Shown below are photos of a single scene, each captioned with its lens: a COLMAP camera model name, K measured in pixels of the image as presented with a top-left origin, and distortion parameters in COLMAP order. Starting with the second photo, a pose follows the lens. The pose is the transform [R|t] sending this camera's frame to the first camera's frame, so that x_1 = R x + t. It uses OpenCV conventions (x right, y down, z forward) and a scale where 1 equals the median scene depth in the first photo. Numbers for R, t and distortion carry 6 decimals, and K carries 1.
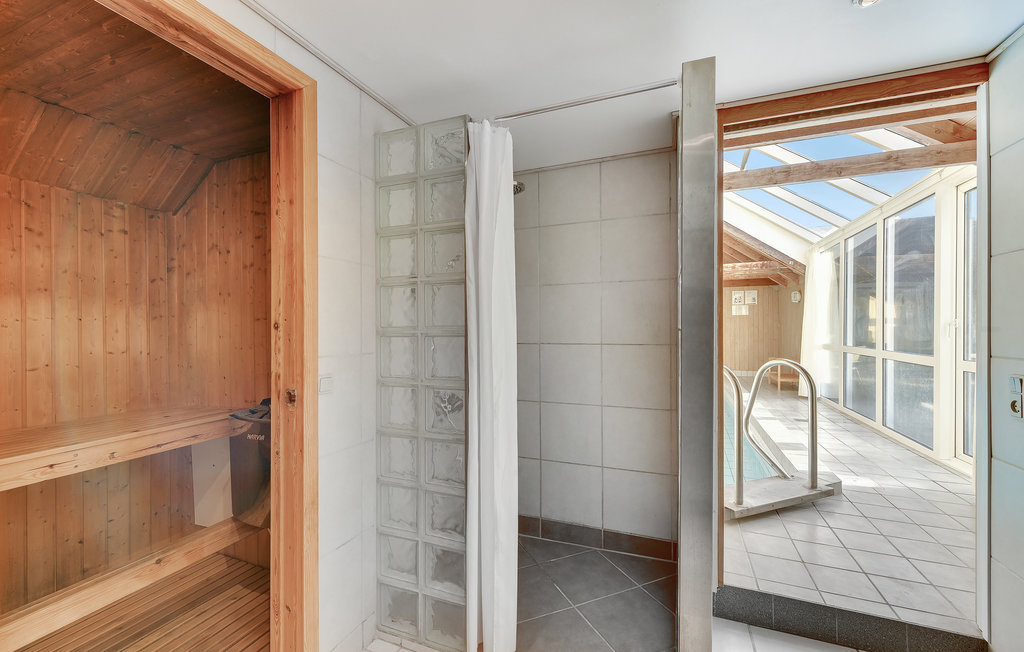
lens RADIAL K [[400.3, 0, 505.8], [0, 400.3, 331.1], [0, 0, 1]] dist [0.002866, -0.000212]
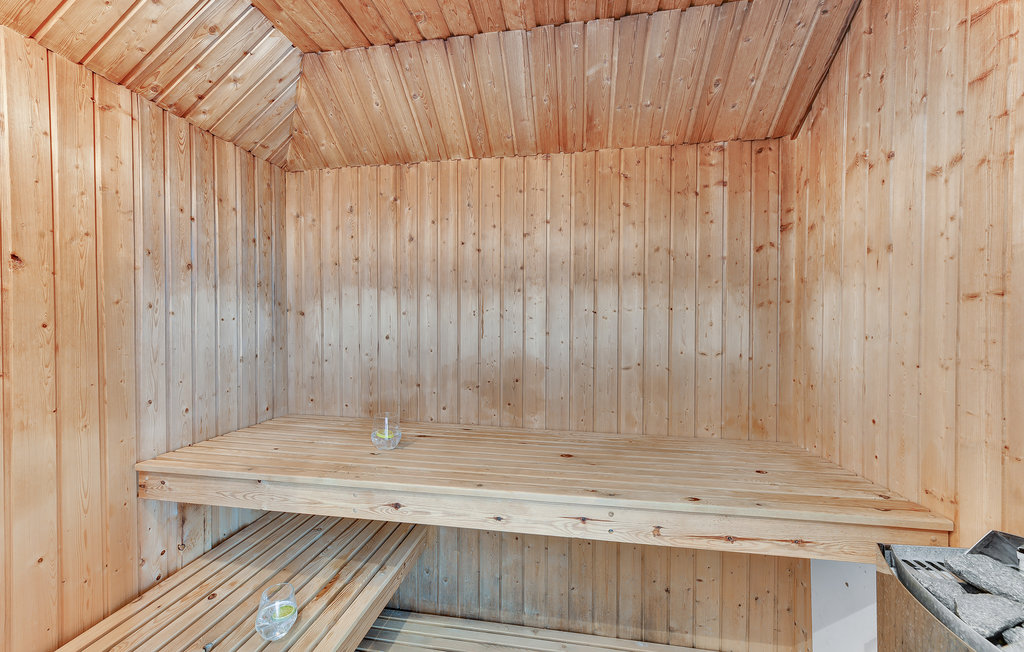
lens RADIAL K [[400.3, 0, 505.8], [0, 400.3, 331.1], [0, 0, 1]] dist [0.002866, -0.000212]
pose [[0.196088, 0.022227, -0.980334, -0.327114], [-0.009716, 0.999738, 0.020723, 0.001023], [0.980538, 0.005461, 0.196252, 0.485088]]
